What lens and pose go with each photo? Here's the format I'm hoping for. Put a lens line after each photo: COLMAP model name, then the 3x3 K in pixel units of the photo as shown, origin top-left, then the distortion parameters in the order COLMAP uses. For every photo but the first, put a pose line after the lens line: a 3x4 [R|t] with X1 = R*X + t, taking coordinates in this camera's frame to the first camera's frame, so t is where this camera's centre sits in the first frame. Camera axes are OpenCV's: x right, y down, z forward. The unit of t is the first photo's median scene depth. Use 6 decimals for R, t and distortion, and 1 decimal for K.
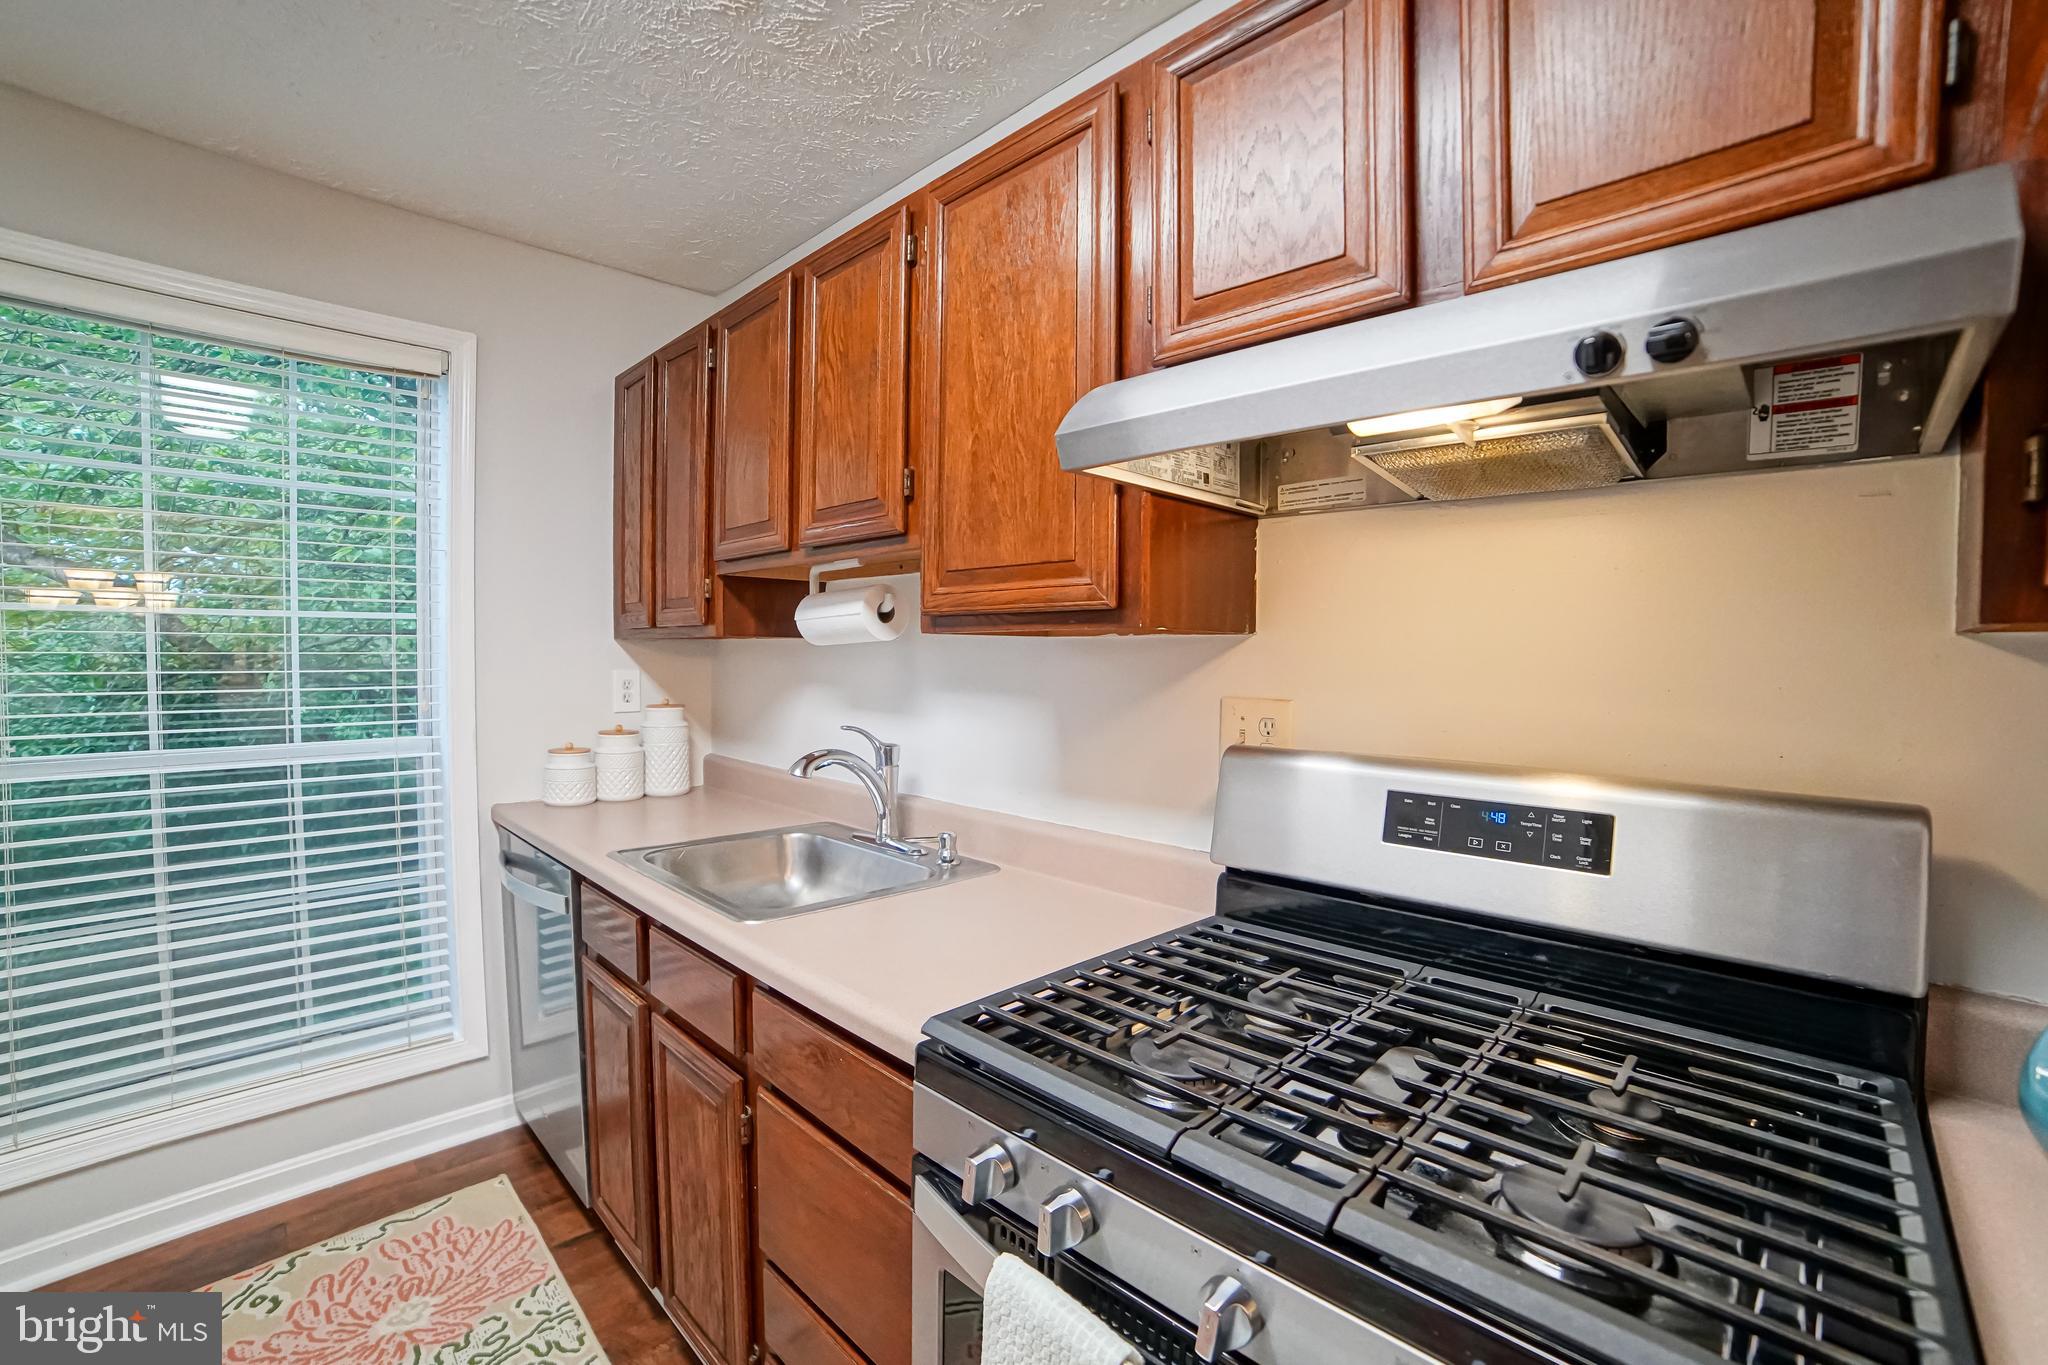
lens RADIAL K [[870.9, 0, 1010.6], [0, 870.9, 698.4], [0, 0, 1]] dist [-0.064088, 0.014632]
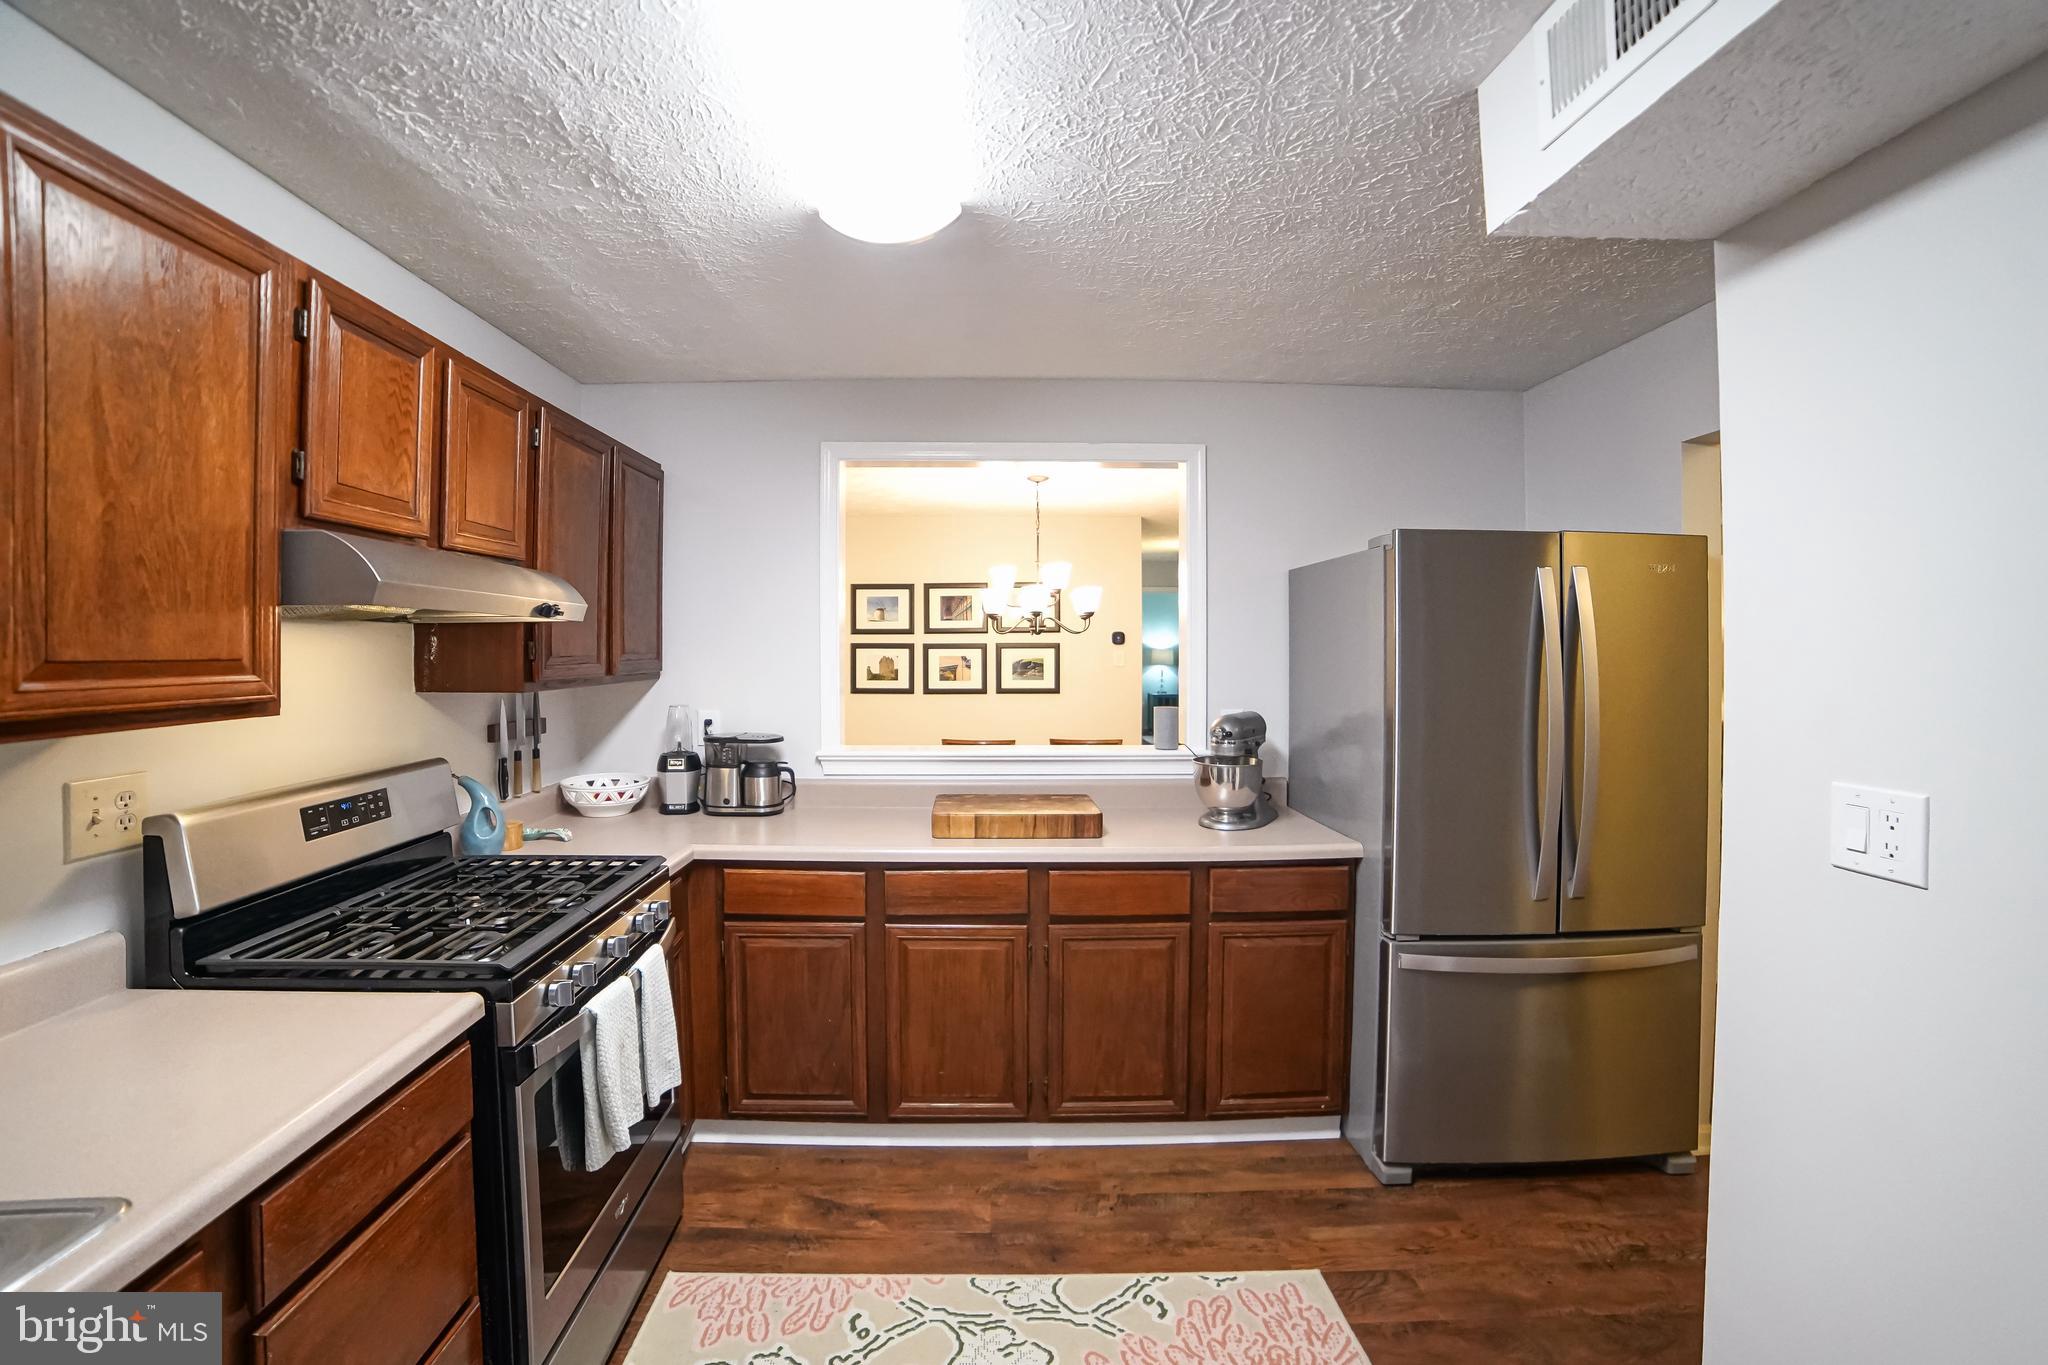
lens RADIAL K [[870.9, 0, 1023.1], [0, 870.9, 654.7], [0, 0, 1]] dist [-0.064088, 0.014632]
pose [[-0.733378, -0.021389, 0.679484, -0.932010], [0.020955, 0.998319, 0.054042, -0.135330], [-0.679498, 0.053872, -0.731697, 0.741352]]
